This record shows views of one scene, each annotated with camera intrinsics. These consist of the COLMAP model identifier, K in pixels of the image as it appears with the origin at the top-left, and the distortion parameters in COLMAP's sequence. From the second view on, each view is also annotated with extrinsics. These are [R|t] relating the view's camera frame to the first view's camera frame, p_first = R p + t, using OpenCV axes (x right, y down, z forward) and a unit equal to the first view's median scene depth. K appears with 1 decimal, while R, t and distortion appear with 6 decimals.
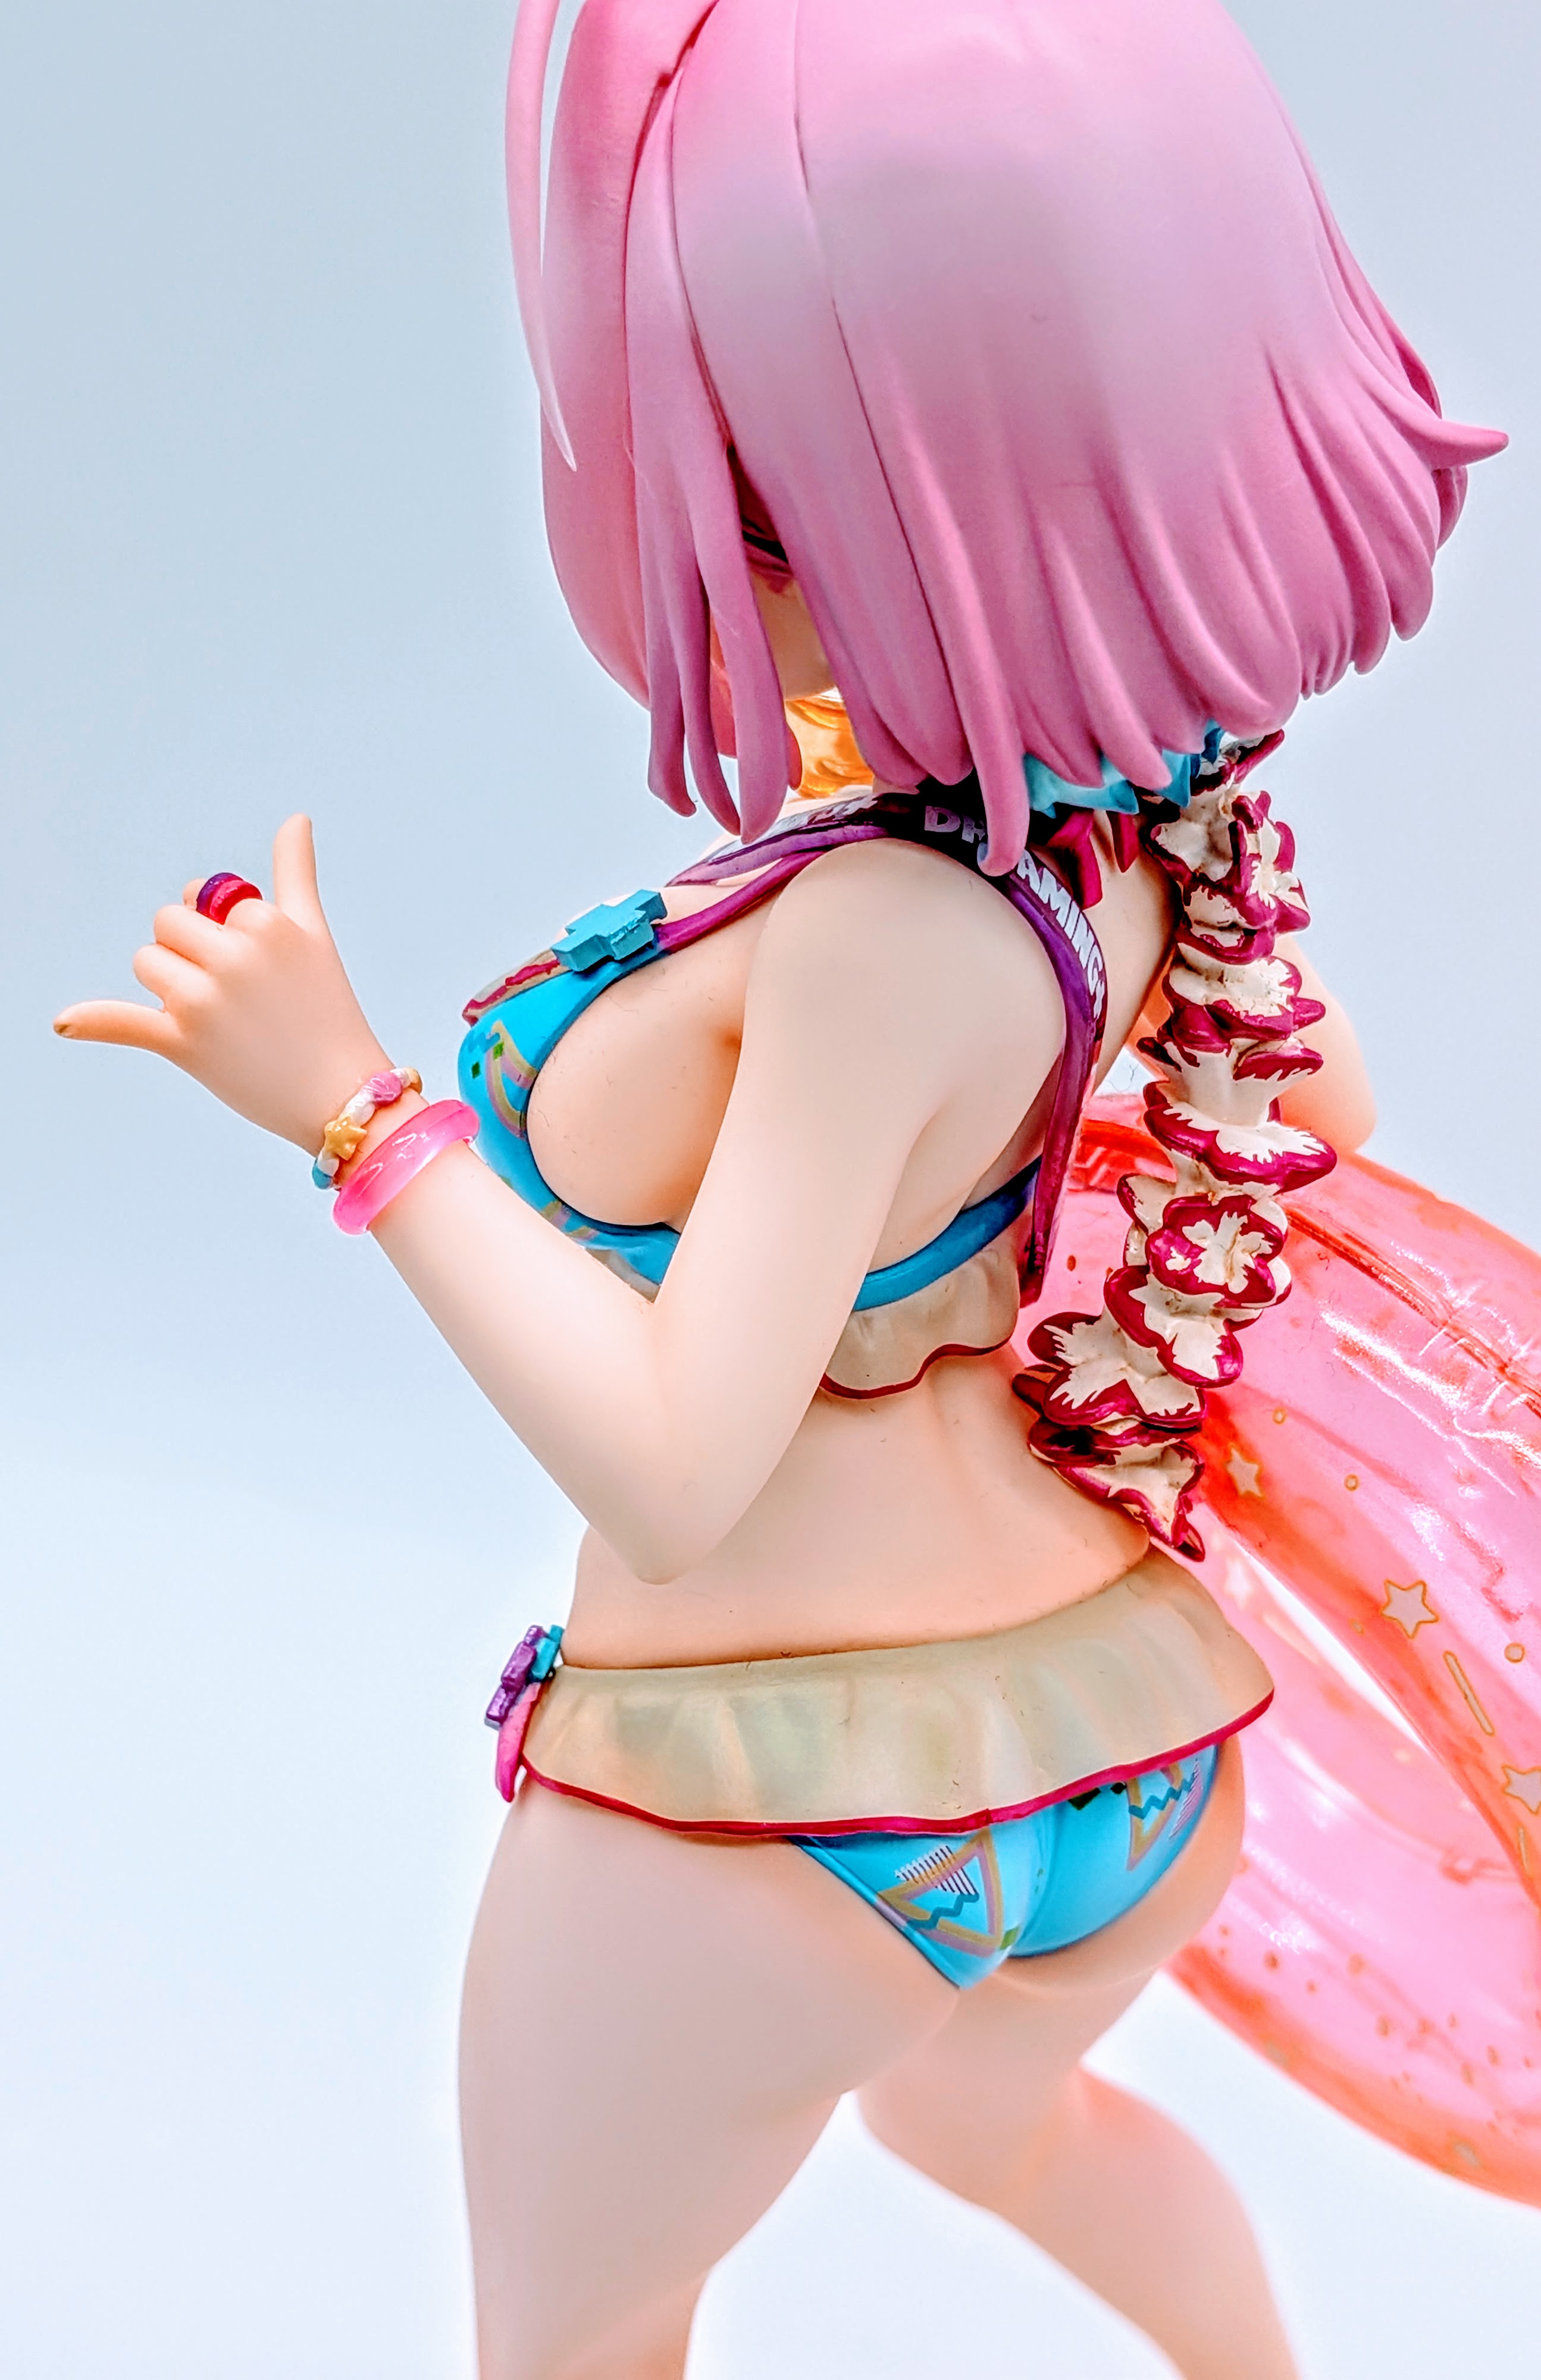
lens RADIAL K [[3574.1, 0, 770.3], [0, 3574.1, 1169.5], [0, 0, 1]] dist [0.061534, 0.000000]
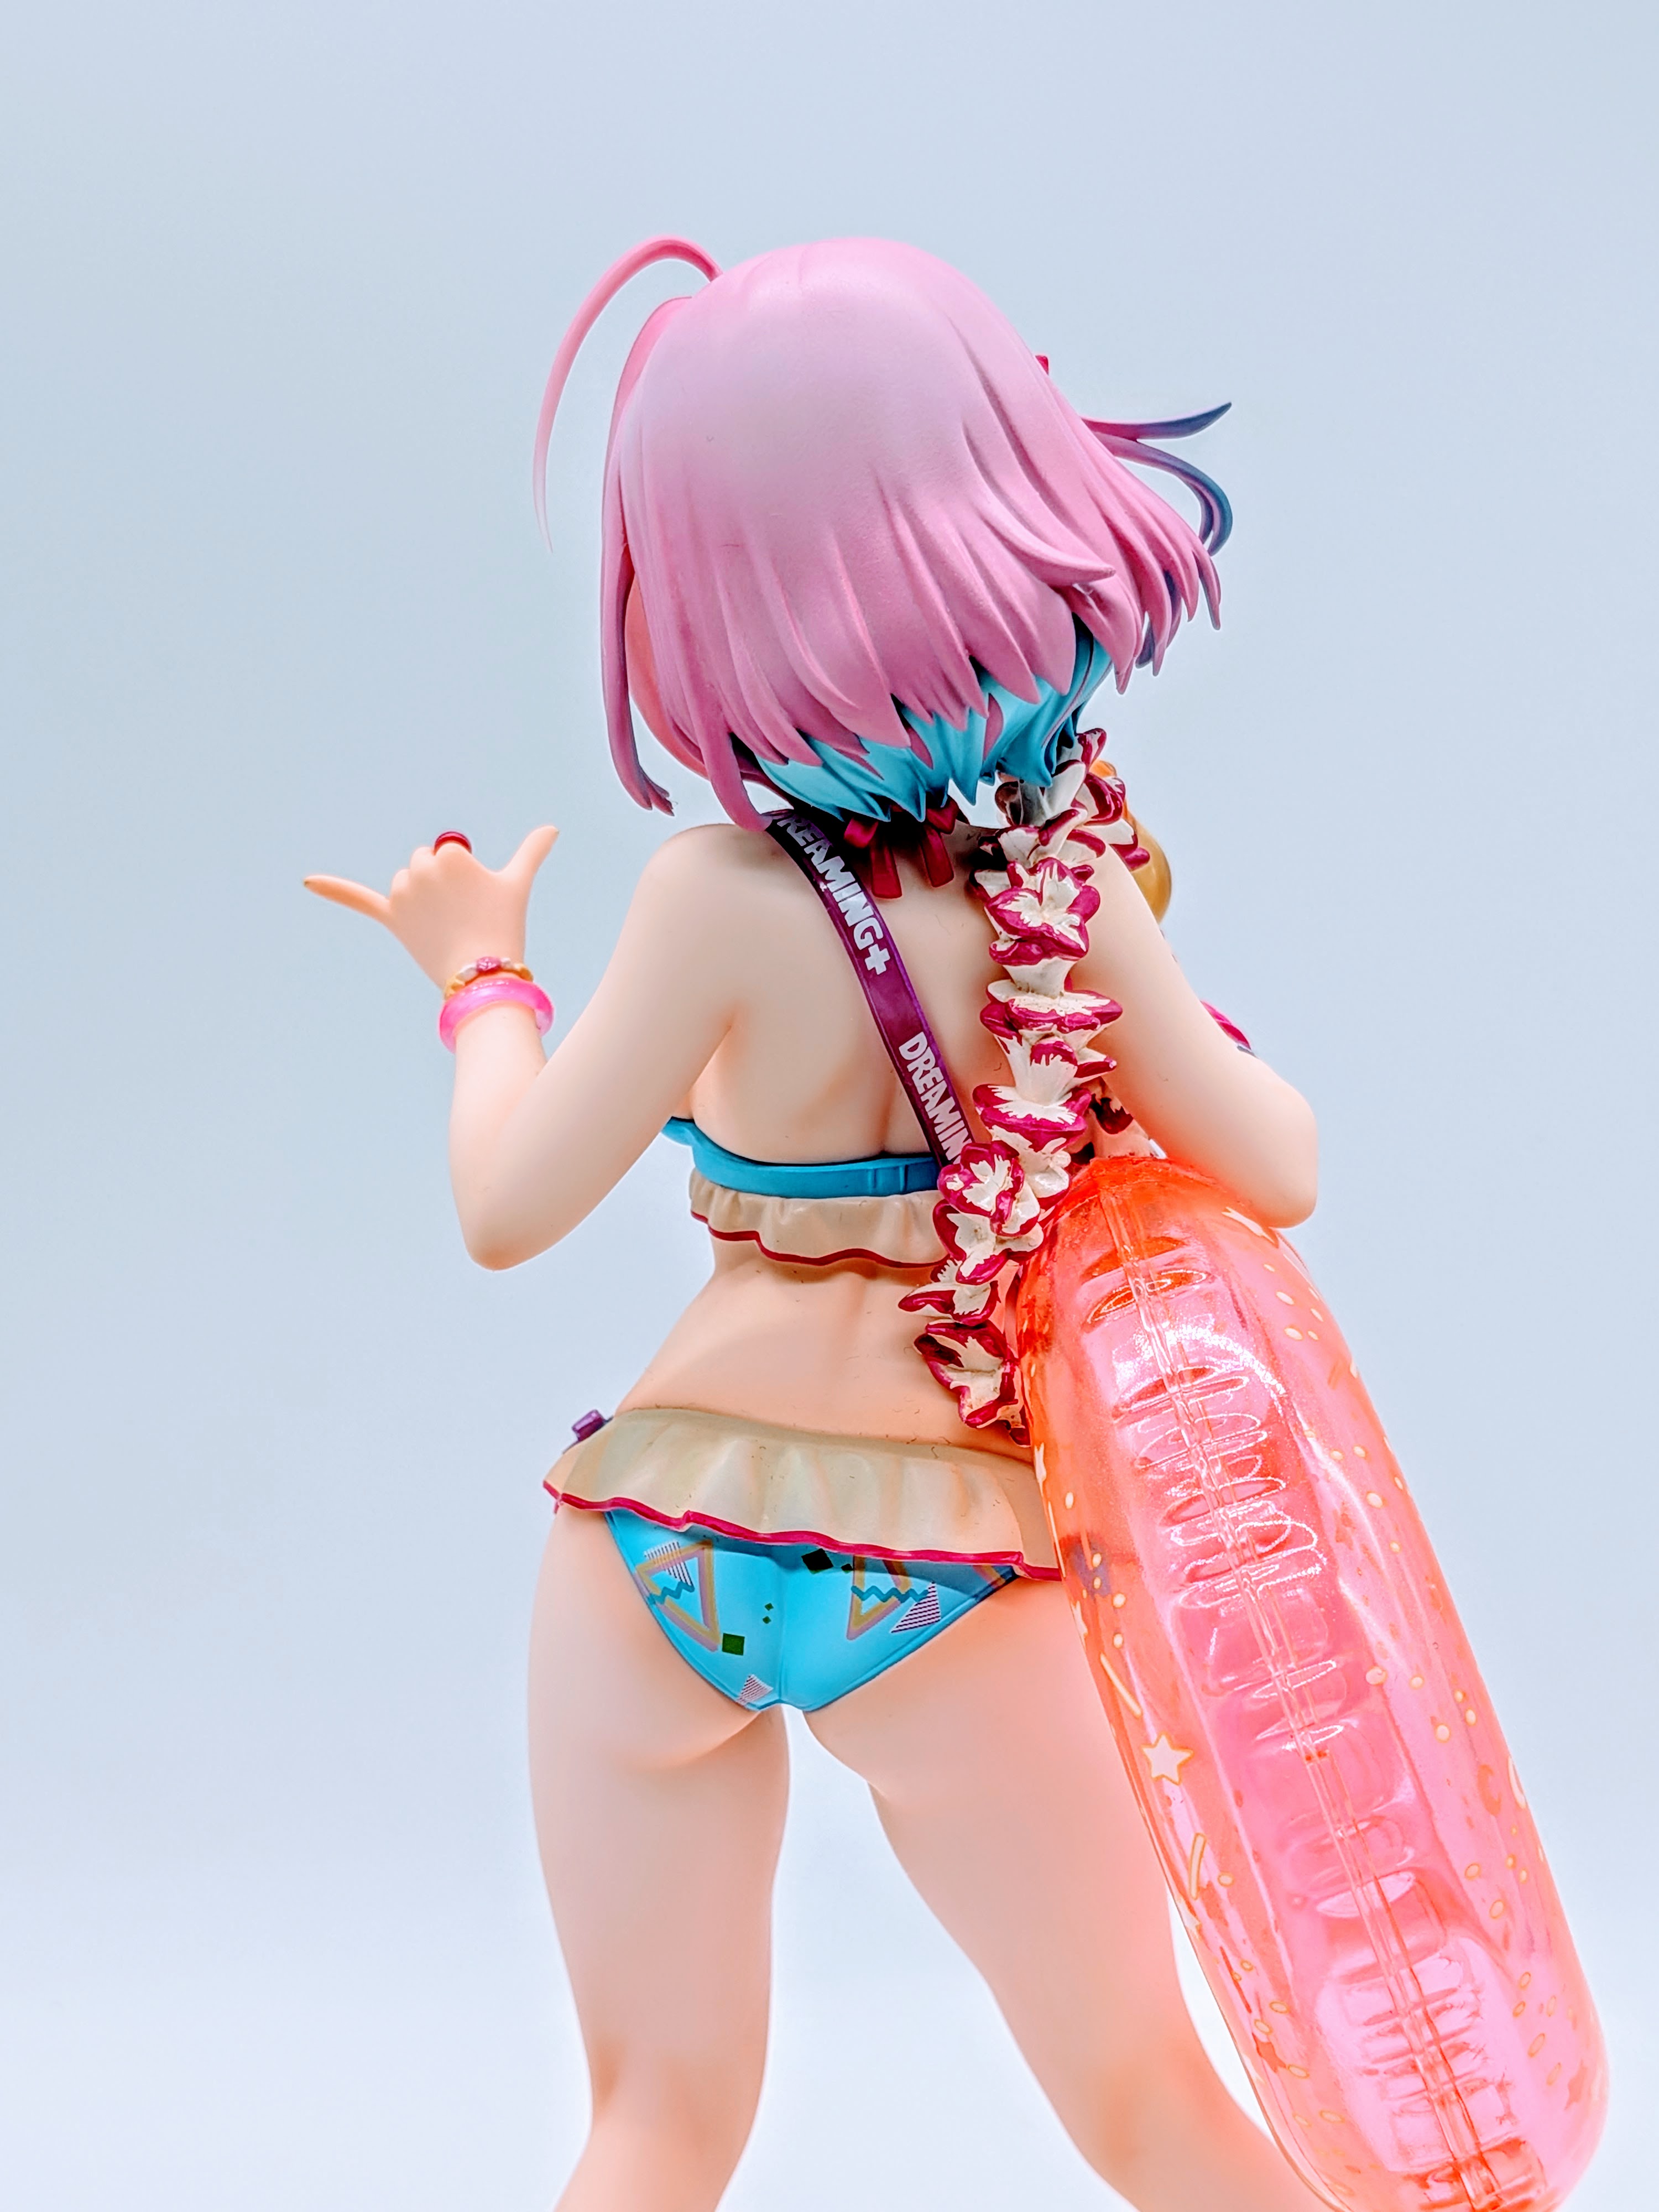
lens RADIAL K [[3271.2, 0, 847.8], [0, 3271.2, 1119.6], [0, 0, 1]] dist [0.068580, 0.000000]
pose [[0.739365, 0.096930, -0.666291, 0.925385], [-0.288422, 0.939787, -0.183337, 0.246716], [0.608401, 0.327726, 0.722803, 0.061408]]
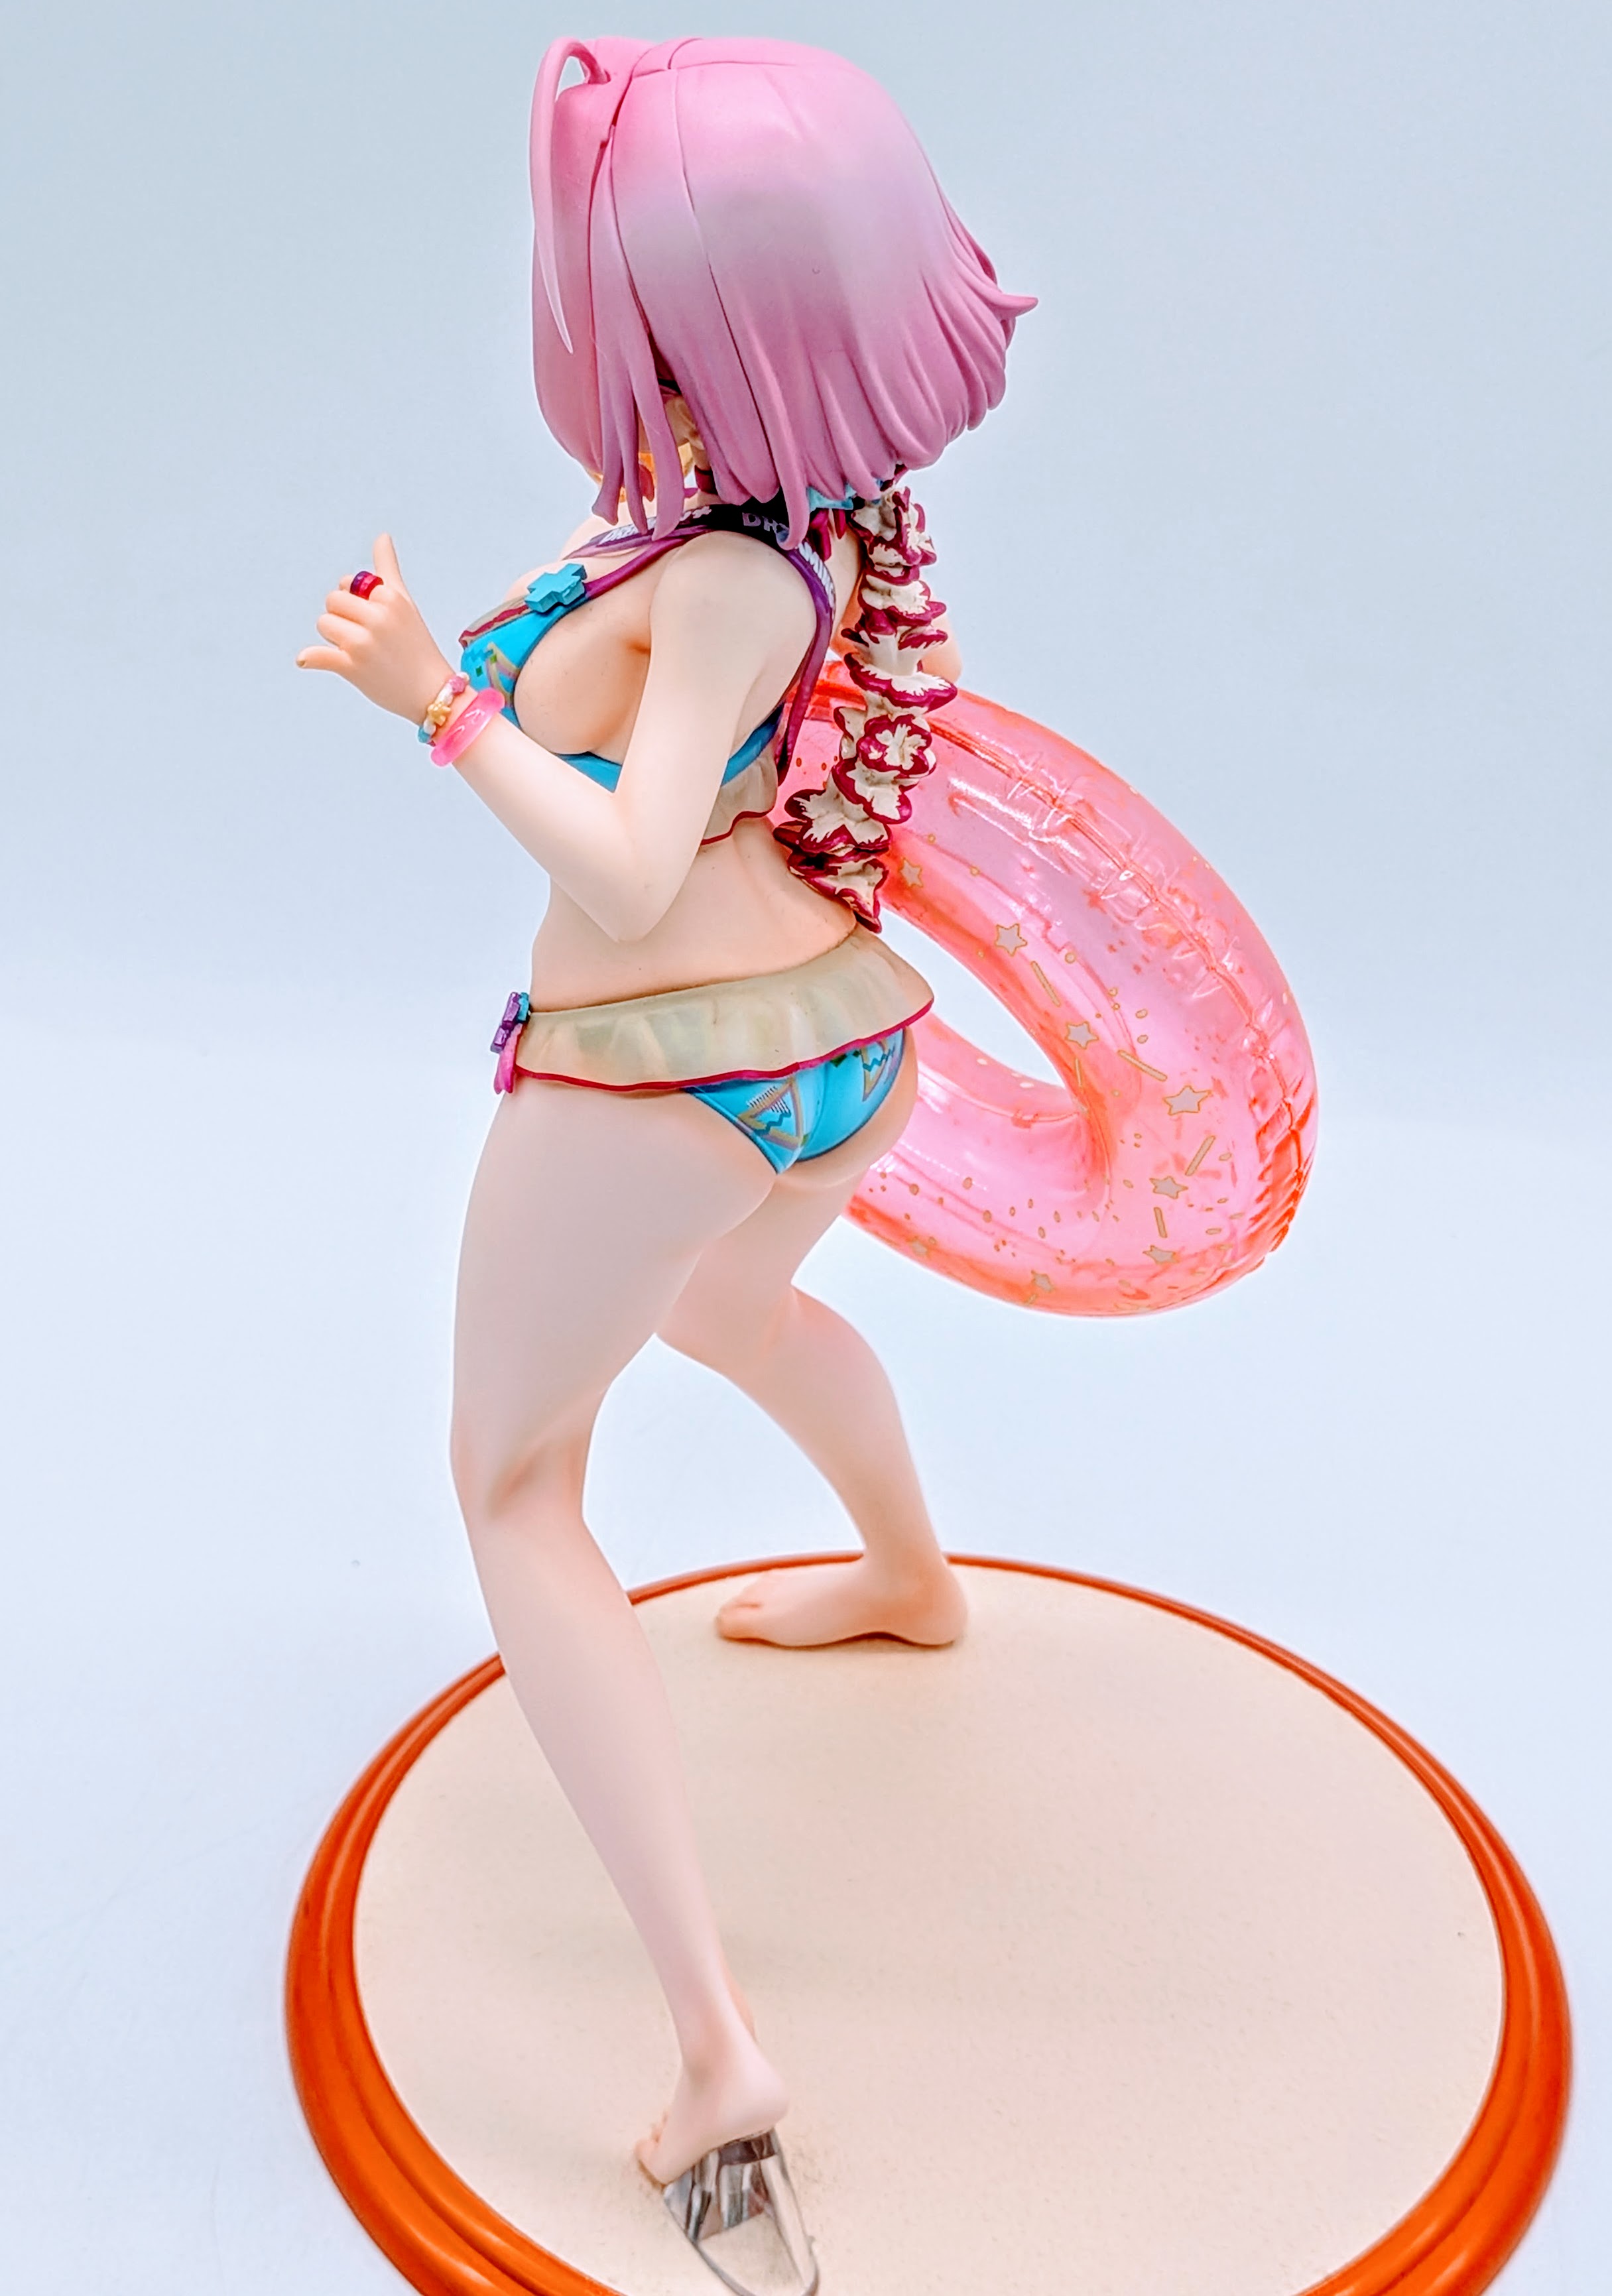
lens RADIAL K [[4099.0, 0, 785.7], [0, 4099.0, 1128.7], [0, 0, 1]] dist [-0.038932, 0.000000]
pose [[0.980083, -0.082763, 0.180519, -0.315860], [0.064574, 0.992435, 0.104415, -0.005024], [-0.187795, -0.090679, 0.978013, -1.011755]]
